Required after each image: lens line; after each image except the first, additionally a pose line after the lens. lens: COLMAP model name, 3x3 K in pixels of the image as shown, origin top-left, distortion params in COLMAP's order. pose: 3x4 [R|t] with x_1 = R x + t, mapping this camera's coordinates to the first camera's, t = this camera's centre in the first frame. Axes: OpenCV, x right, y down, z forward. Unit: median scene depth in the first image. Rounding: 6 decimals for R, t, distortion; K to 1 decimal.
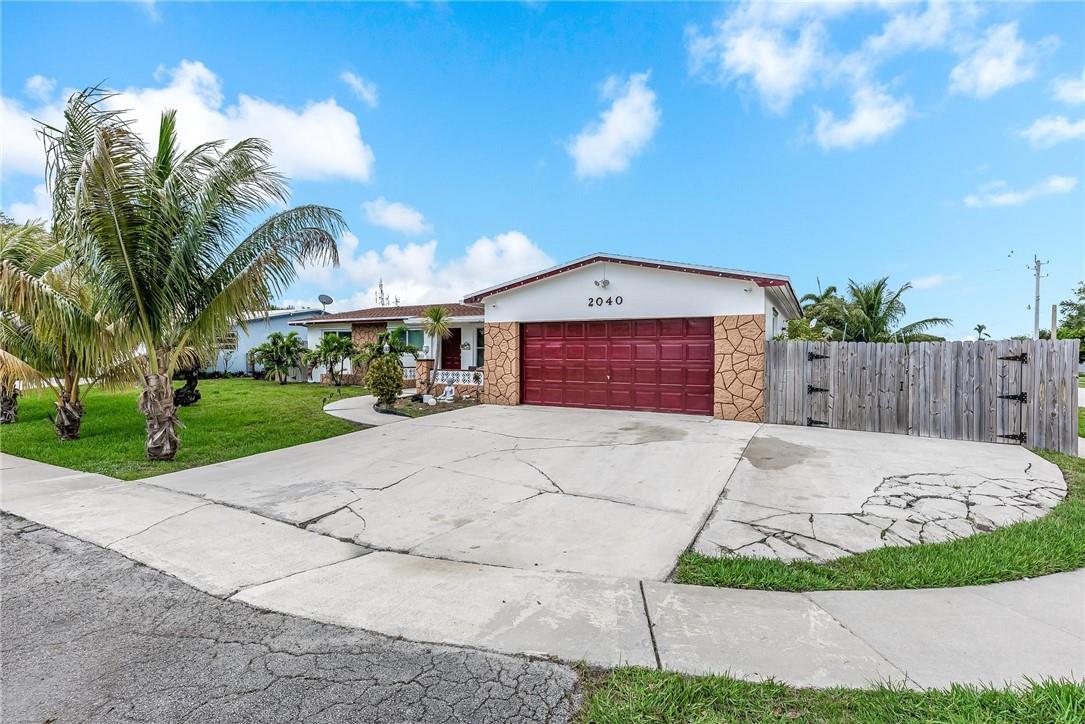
lens RADIAL K [[511.9, 0, 570.5], [0, 511.9, 373.1], [0, 0, 1]] dist [-0.001329, -0.000796]
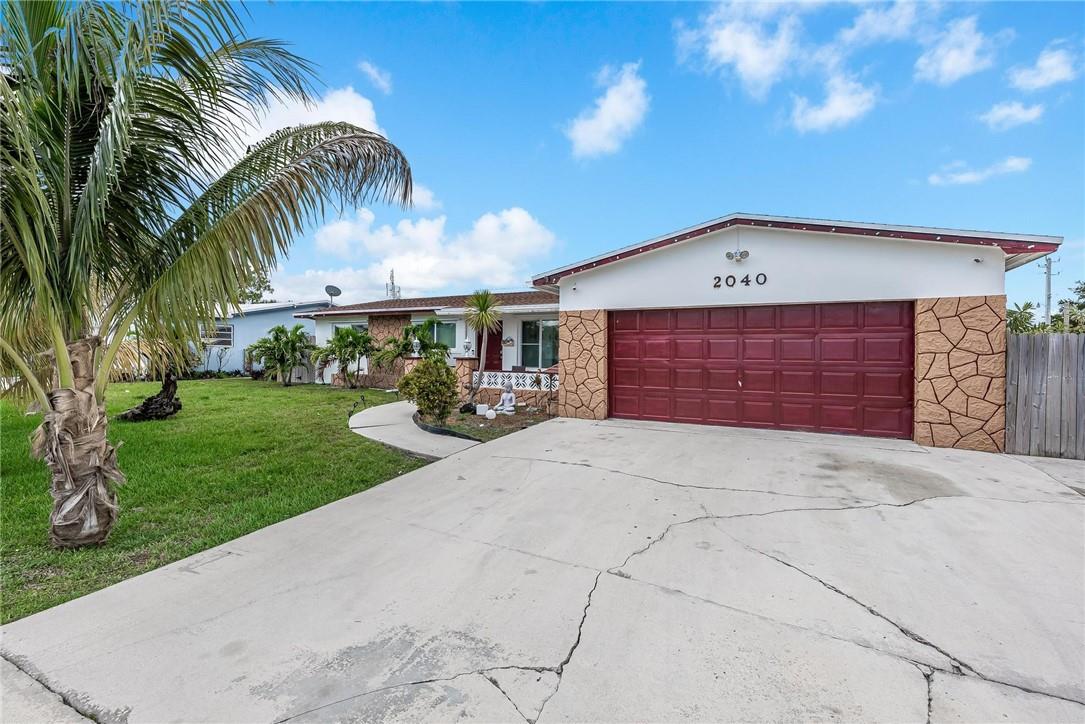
lens RADIAL K [[485.0, 0, 564.3], [0, 485.0, 360.2], [0, 0, 1]] dist [0.007452, -0.000049]
pose [[0.999833, 0.001999, 0.018178, -0.201595], [-0.001656, 0.999821, -0.018832, -0.012705], [-0.018212, 0.018798, 0.999657, 0.318599]]
